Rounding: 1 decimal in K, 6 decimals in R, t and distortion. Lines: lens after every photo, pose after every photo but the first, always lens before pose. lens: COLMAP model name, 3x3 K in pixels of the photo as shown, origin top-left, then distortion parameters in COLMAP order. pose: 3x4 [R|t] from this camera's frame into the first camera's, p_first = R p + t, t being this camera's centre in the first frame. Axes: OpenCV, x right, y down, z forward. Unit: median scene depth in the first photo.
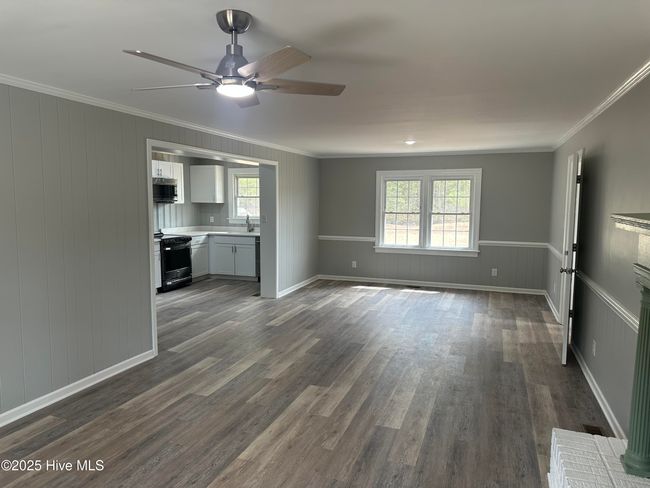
lens RADIAL K [[448.3, 0, 325.0], [0, 448.3, 244.0], [0, 0, 1]] dist [0.003817, -0.001983]
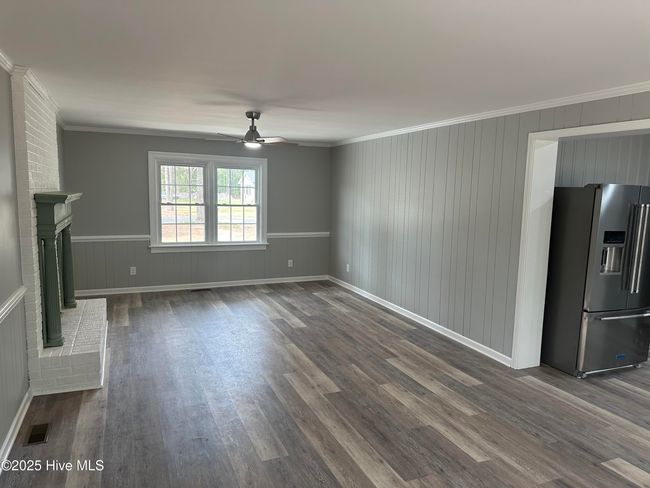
lens RADIAL K [[471.2, 0, 329.6], [0, 471.2, 246.4], [0, 0, 1]] dist [-0.002103, -0.006604]
pose [[-0.721305, 0.061472, -0.689885, 0.700768], [-0.101652, 0.975872, 0.193237, -0.184719], [0.685118, 0.209511, -0.697652, 1.736112]]
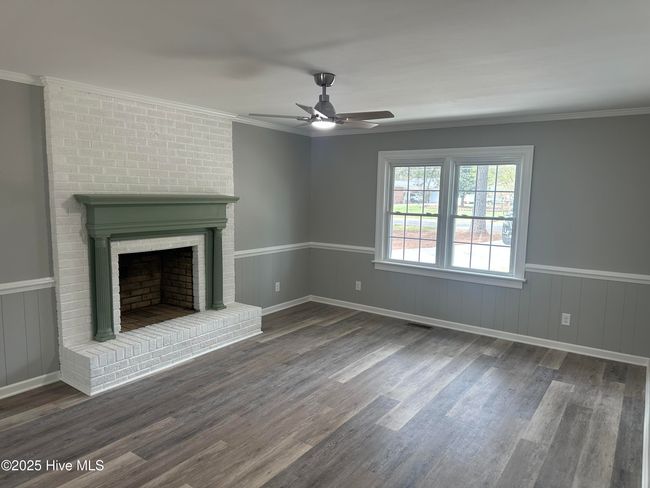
lens RADIAL K [[458.9, 0, 320.4], [0, 458.9, 244.3], [0, 0, 1]] dist [-0.000163, -0.003932]
pose [[-0.961081, -0.057429, 0.270231, -0.358636], [0.005171, 0.974244, 0.225435, -0.159849], [-0.276218, 0.218059, -0.936031, 1.437042]]
